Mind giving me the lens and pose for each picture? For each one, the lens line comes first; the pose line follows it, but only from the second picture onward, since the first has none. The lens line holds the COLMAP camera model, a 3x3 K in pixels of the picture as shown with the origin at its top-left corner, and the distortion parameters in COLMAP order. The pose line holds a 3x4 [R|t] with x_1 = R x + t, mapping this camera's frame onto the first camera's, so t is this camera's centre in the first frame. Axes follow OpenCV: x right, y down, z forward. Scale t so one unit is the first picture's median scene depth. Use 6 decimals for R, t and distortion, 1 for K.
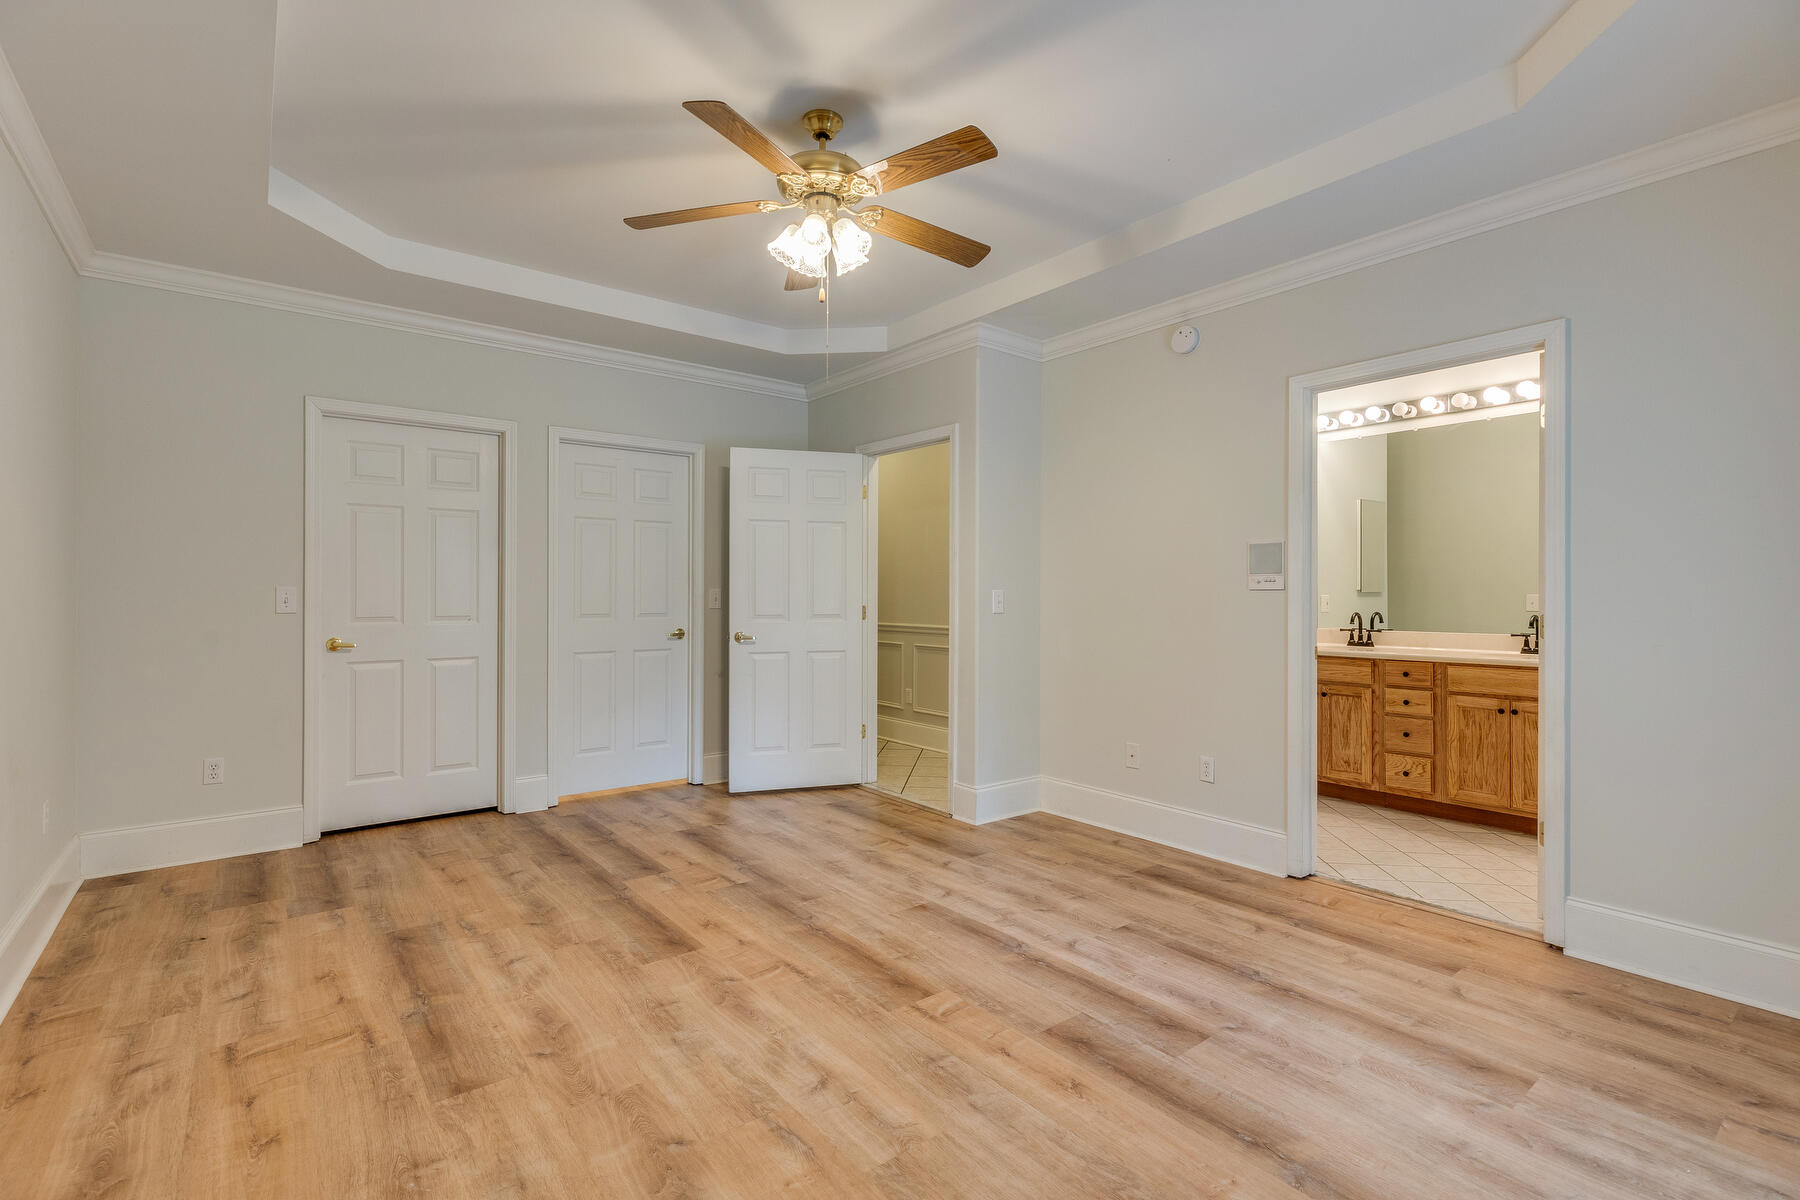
lens RADIAL K [[811.2, 0, 890.9], [0, 811.2, 597.5], [0, 0, 1]] dist [0.004868, -0.000826]
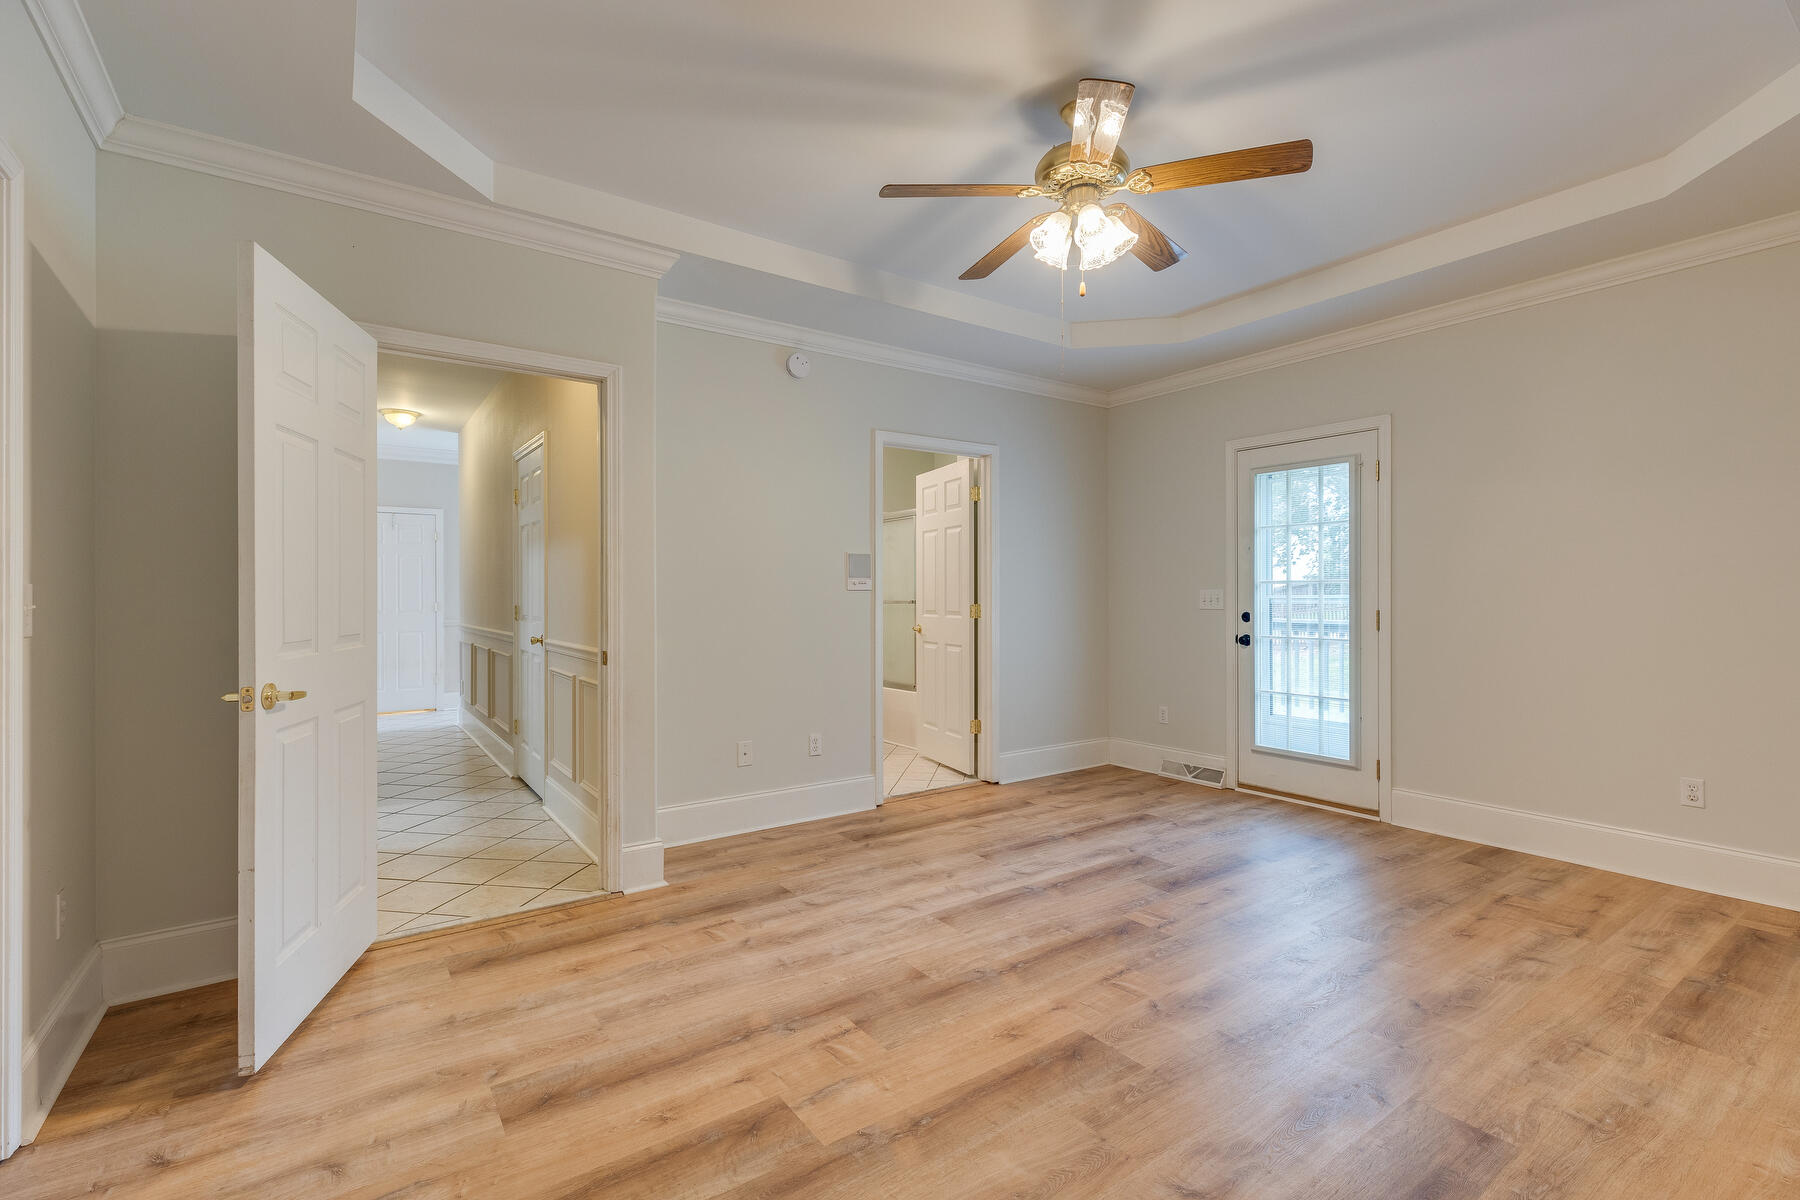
lens RADIAL K [[811.2, 0, 888.4], [0, 811.2, 602.2], [0, 0, 1]] dist [0.004868, -0.000826]
pose [[0.054661, -0.012171, 0.998431, -0.993317], [0.006006, 0.999912, 0.011860, -0.006640], [-0.998487, 0.005348, 0.054730, 1.089405]]
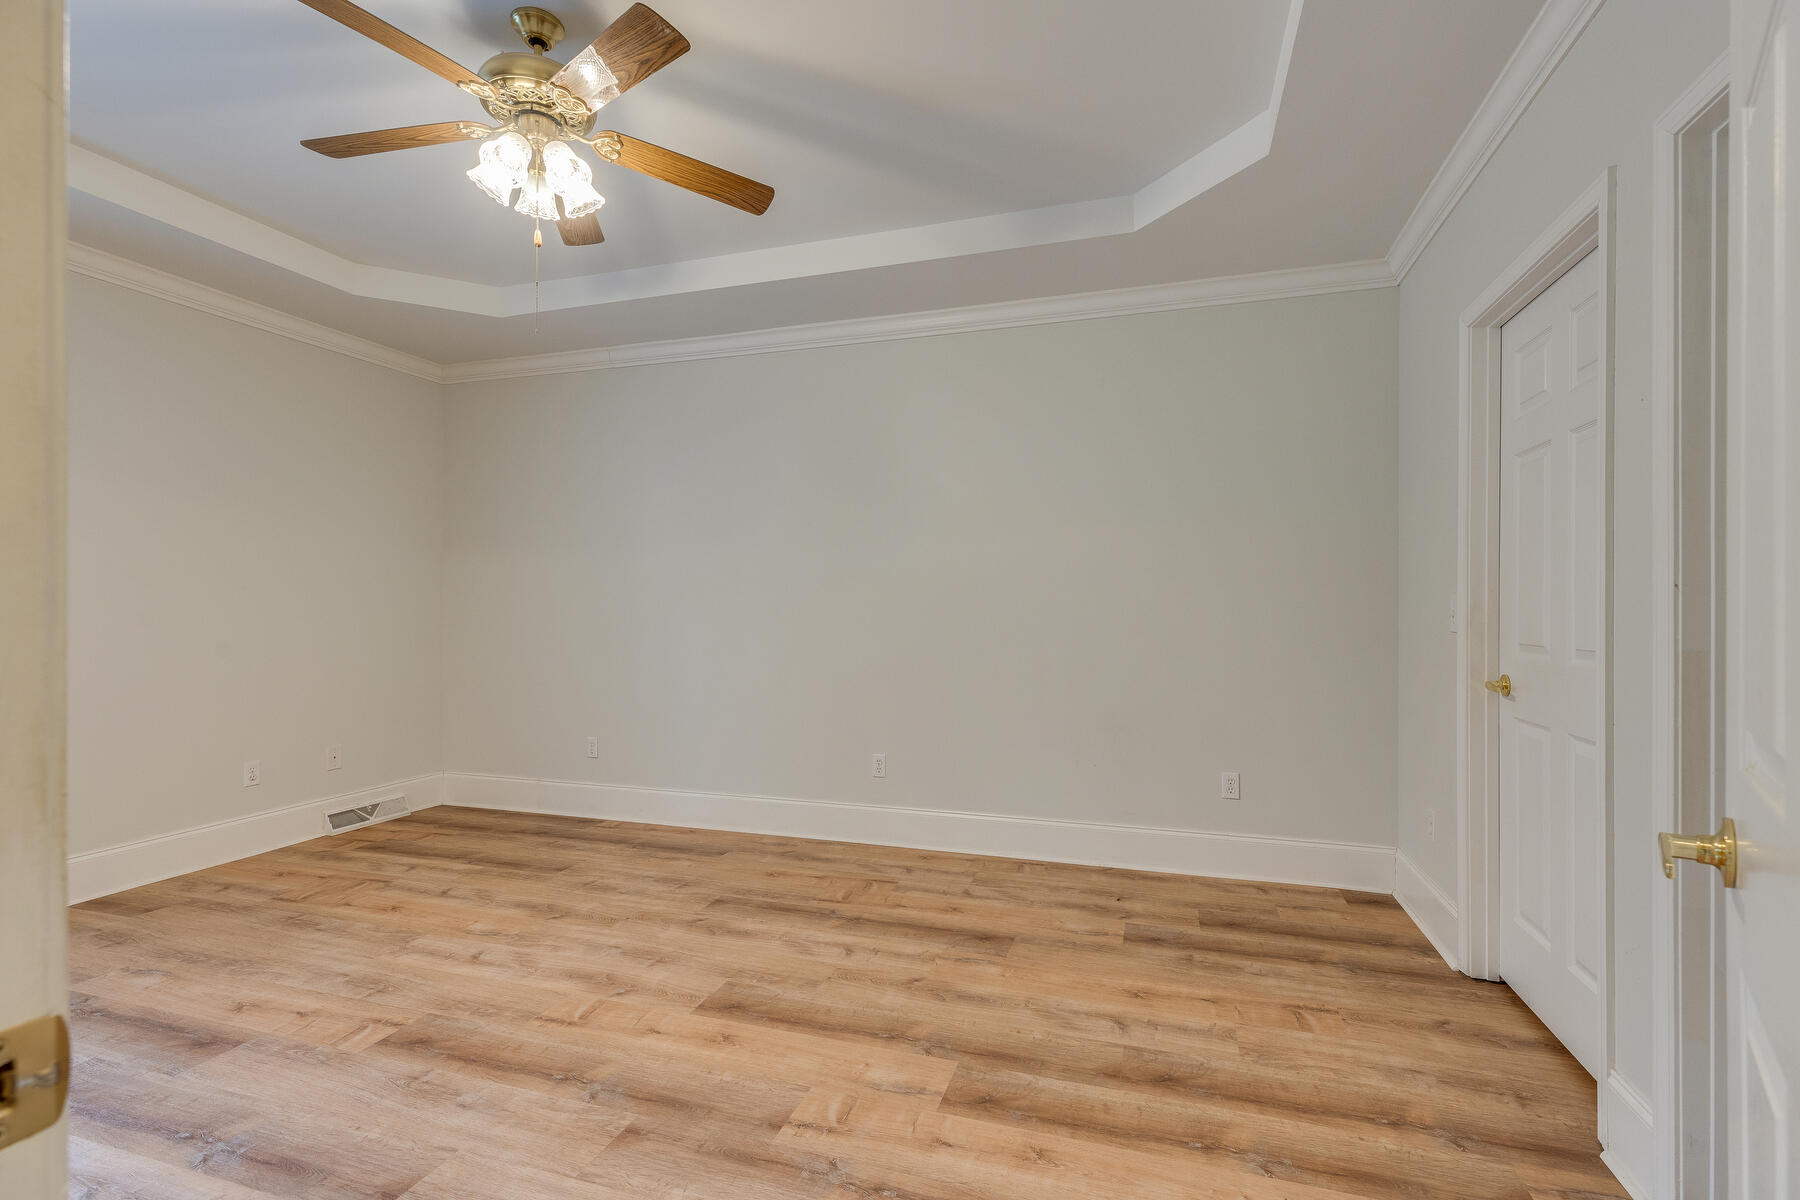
lens RADIAL K [[811.2, 0, 911.8], [0, 811.2, 604.3], [0, 0, 1]] dist [0.004868, -0.000826]
pose [[-0.819249, -0.005190, -0.573415, 0.071529], [-0.004436, 0.999986, -0.002713, -0.002323], [0.573421, 0.000321, -0.819261, 1.753097]]
